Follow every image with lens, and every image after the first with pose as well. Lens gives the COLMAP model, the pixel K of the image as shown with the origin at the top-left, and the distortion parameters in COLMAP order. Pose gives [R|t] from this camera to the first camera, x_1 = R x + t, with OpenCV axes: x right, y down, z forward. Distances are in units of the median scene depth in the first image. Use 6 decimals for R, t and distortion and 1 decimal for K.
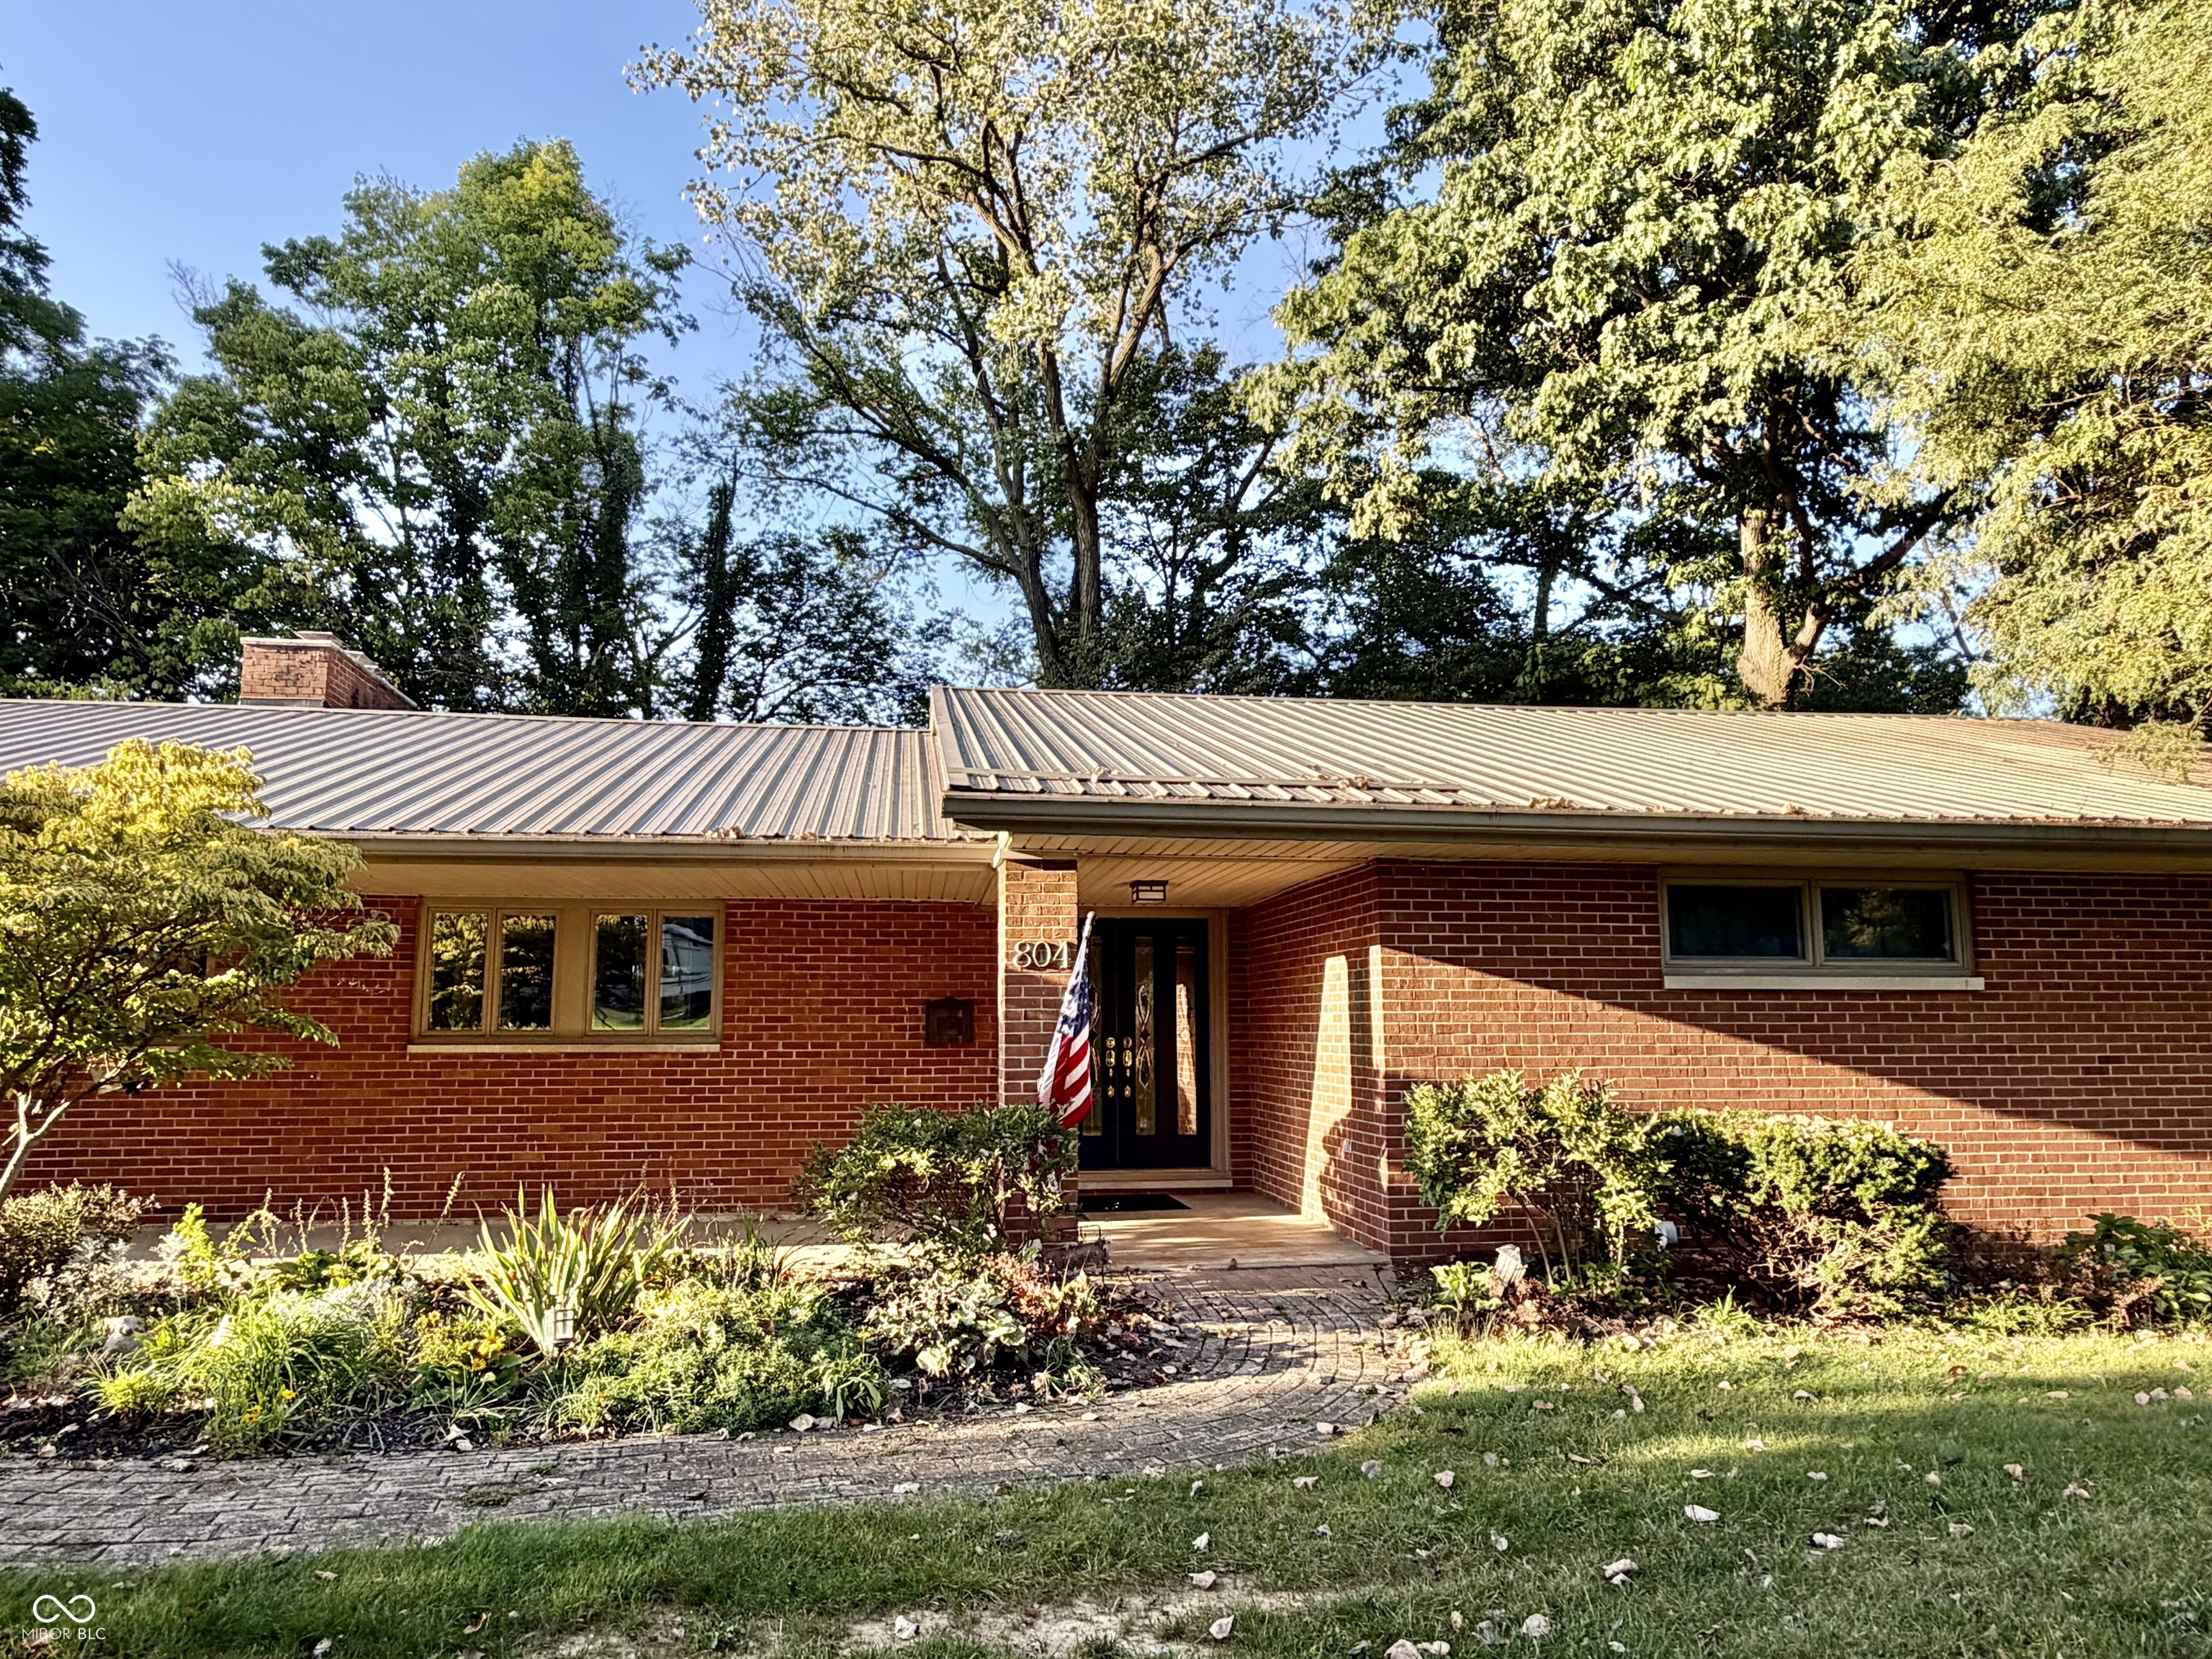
lens RADIAL K [[1442.9, 0, 1095.7], [0, 1442.9, 829.3], [0, 0, 1]] dist [-0.000848, 0.004642]
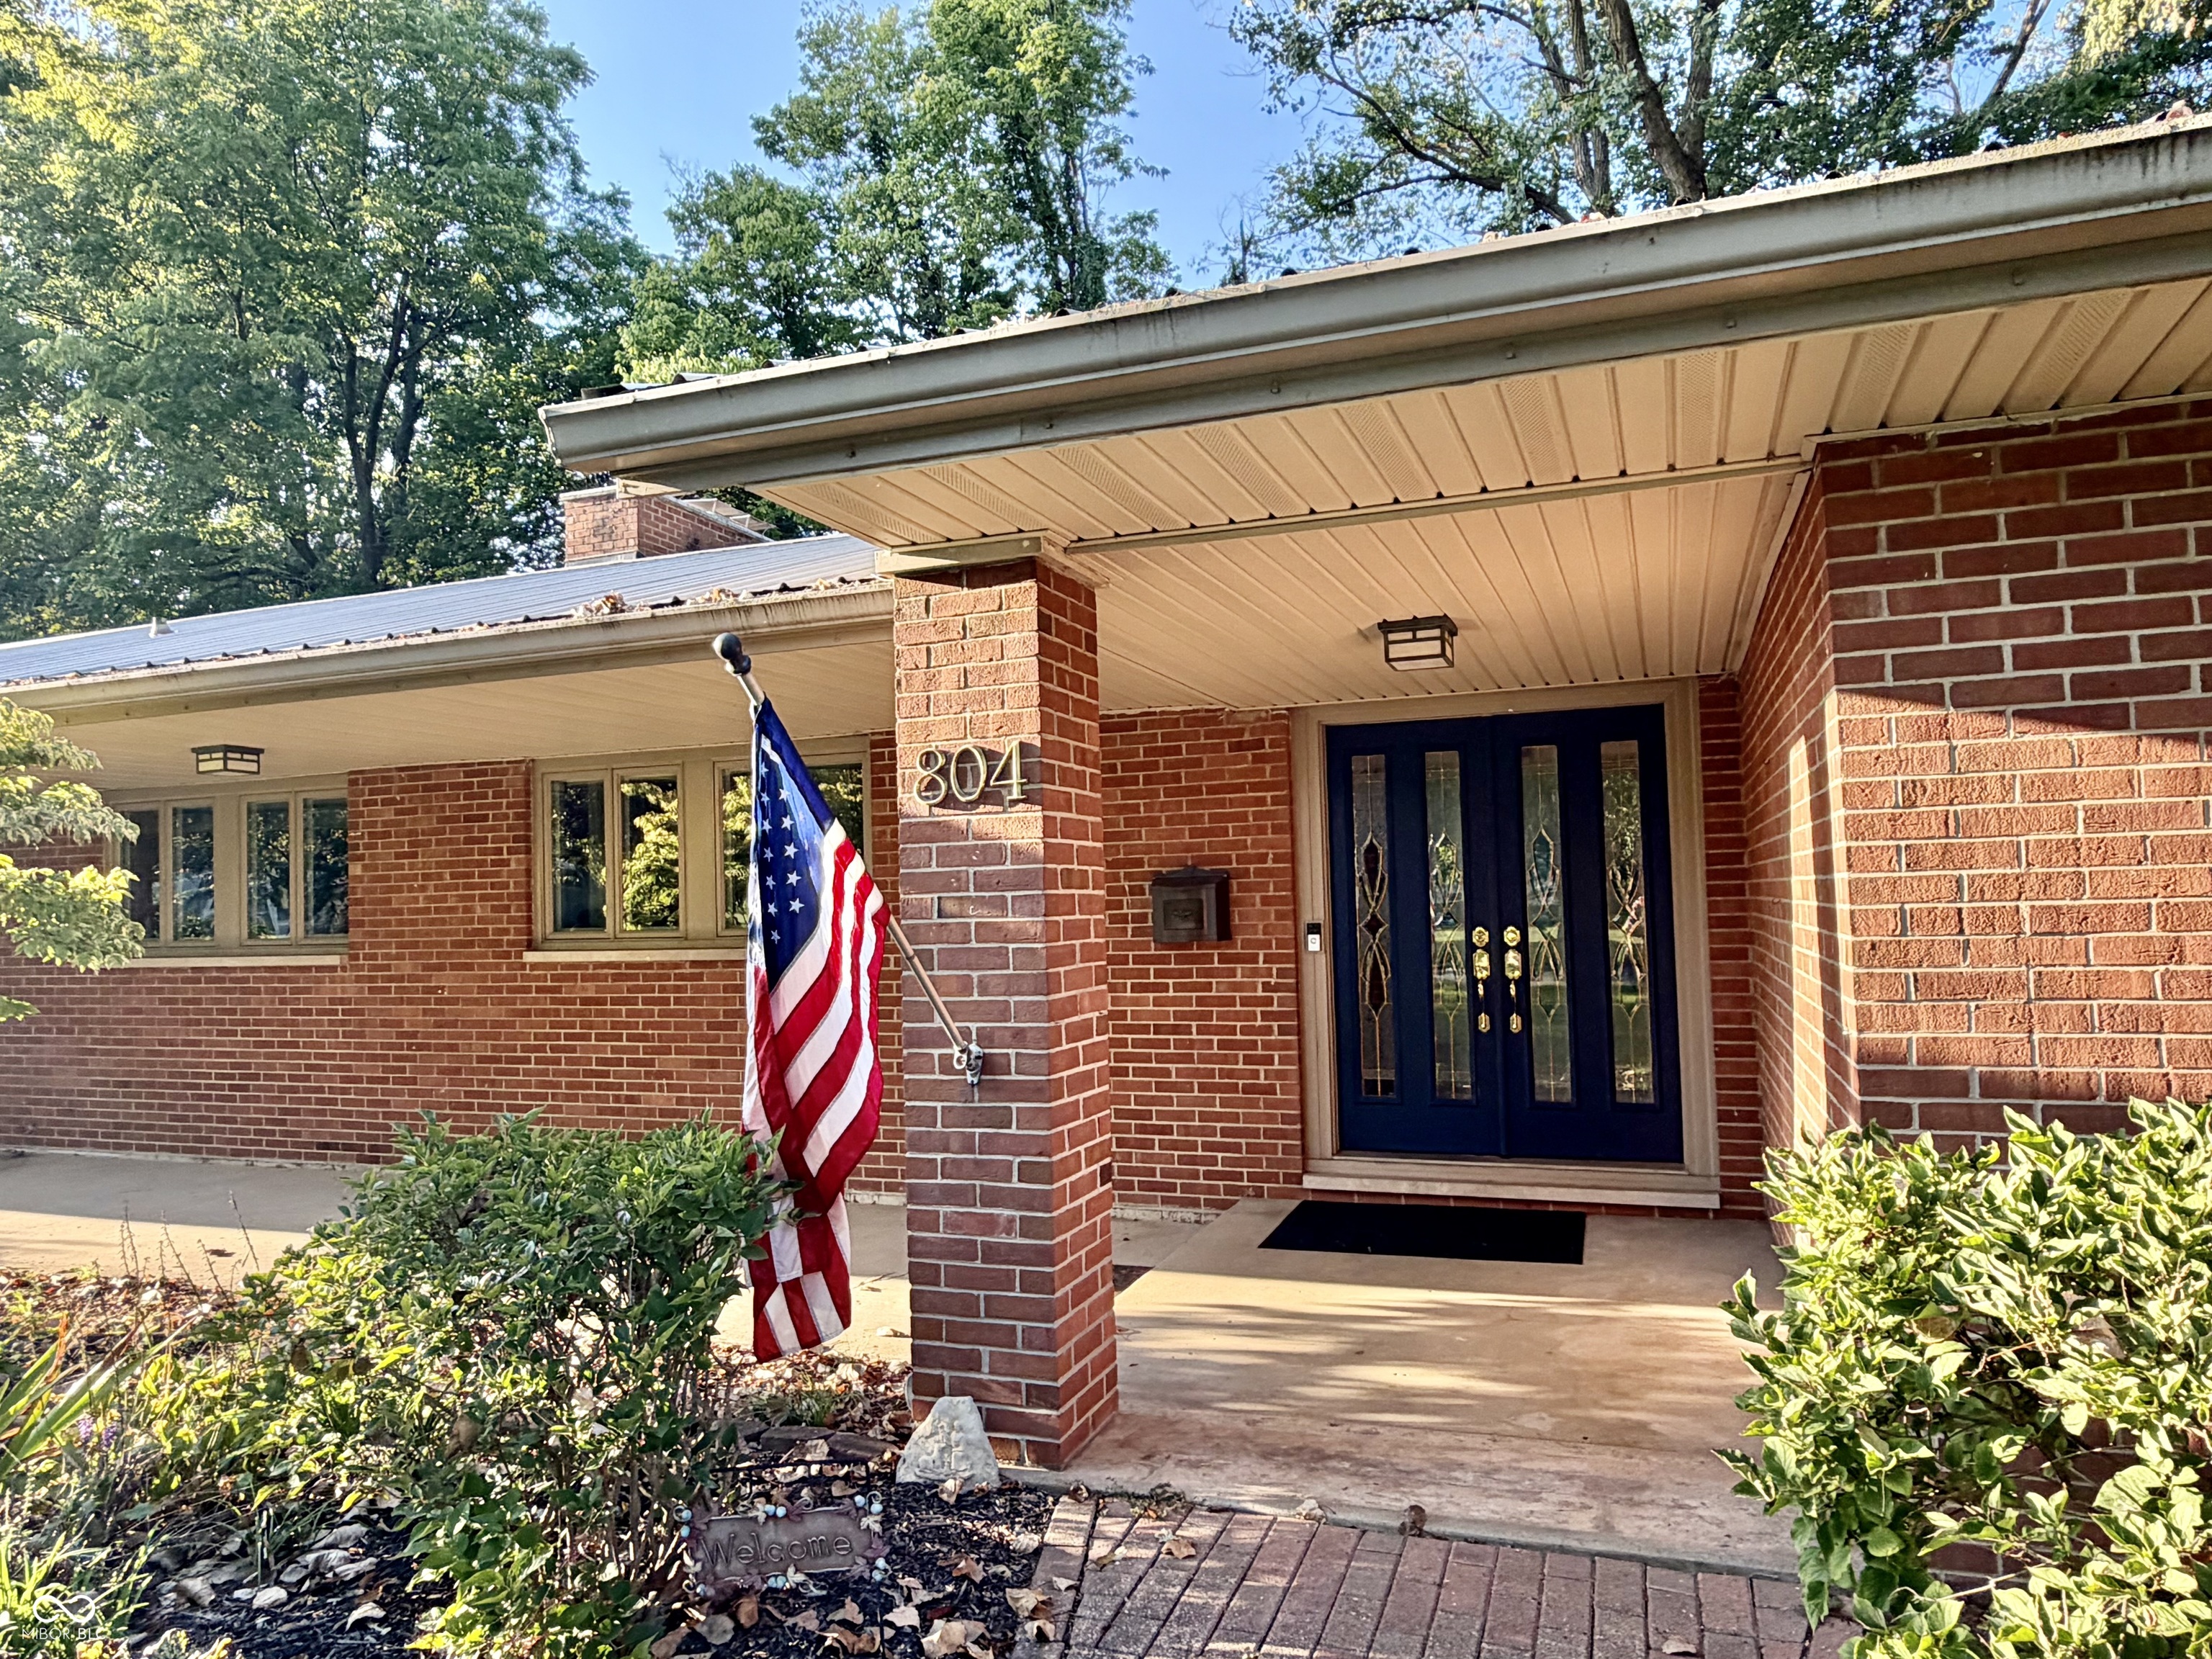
lens RADIAL K [[1442.9, 0, 1095.7], [0, 1442.9, 829.3], [0, 0, 1]] dist [-0.000848, 0.004642]
pose [[0.874417, -0.046007, -0.482989, 0.153083], [0.089661, 0.993670, 0.067674, 0.054872], [0.476818, -0.102481, 0.873008, 0.442244]]
